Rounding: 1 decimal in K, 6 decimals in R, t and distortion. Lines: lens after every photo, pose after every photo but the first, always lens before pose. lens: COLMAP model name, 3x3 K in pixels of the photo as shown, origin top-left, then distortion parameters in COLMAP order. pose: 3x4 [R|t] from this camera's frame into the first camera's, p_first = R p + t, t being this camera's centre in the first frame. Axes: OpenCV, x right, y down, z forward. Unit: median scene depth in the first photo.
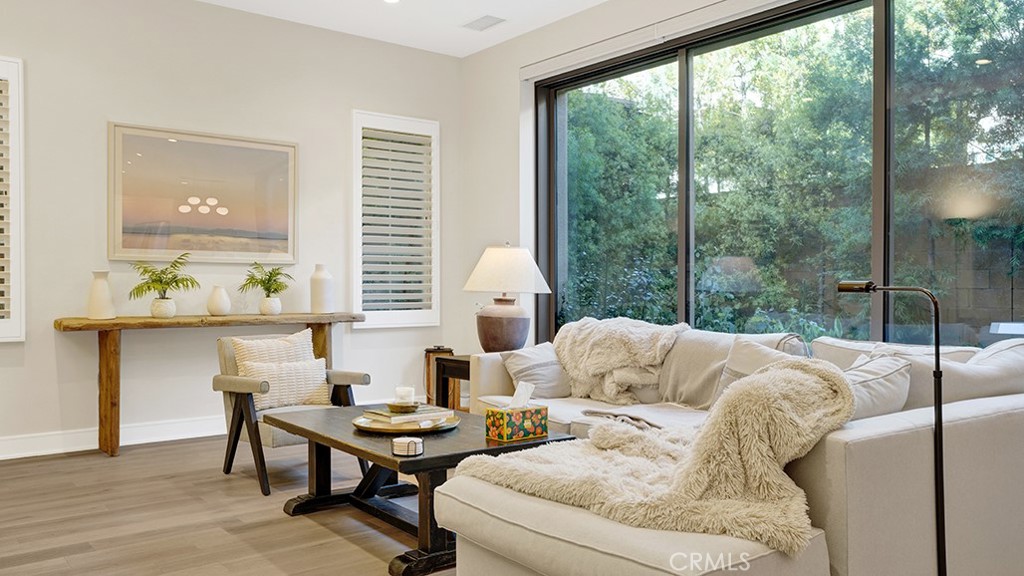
lens RADIAL K [[832.1, 0, 477.8], [0, 832.1, 293.3], [0, 0, 1]] dist [0.064093, 0.004224]
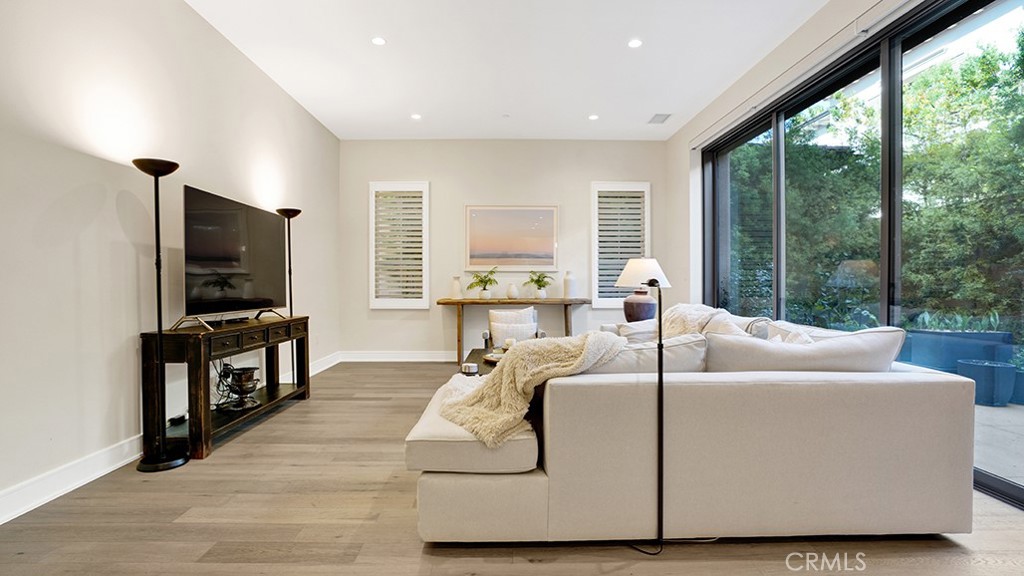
lens RADIAL K [[479.9, 0, 497.7], [0, 479.9, 292.0], [0, 0, 1]] dist [-0.029556, 0.004039]
pose [[0.806053, 0.007878, -0.591791, 0.305224], [-0.002190, 0.999944, 0.010330, -0.000452], [0.591839, -0.007031, 0.806025, 0.084450]]
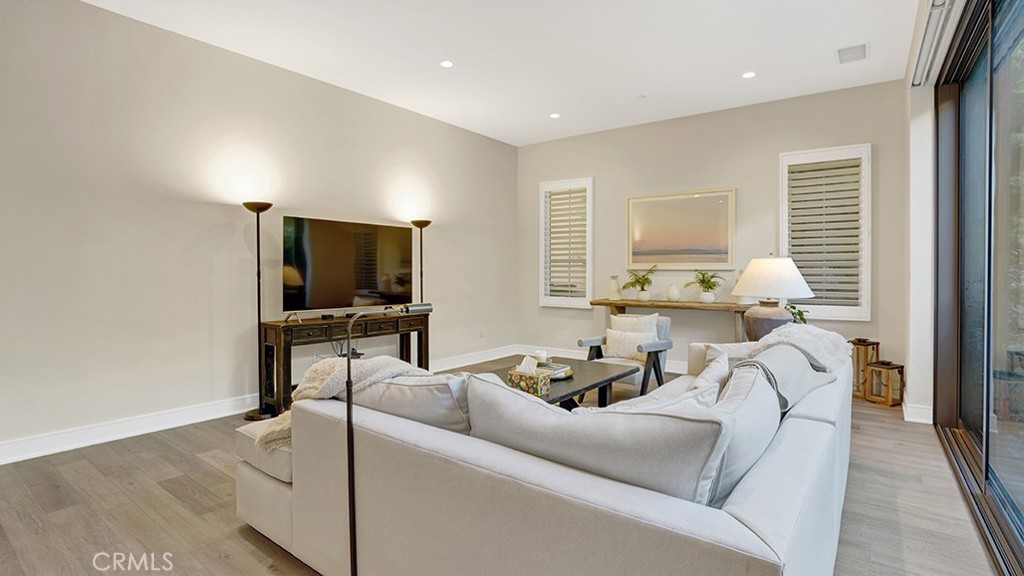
lens RADIAL K [[479.9, 0, 510.6], [0, 479.9, 279.5], [0, 0, 1]] dist [-0.029556, 0.004039]
pose [[0.290204, 0.014319, -0.956858, 0.491644], [-0.008463, 0.999887, 0.012396, -0.025948], [0.956927, 0.004500, 0.290292, 0.392877]]
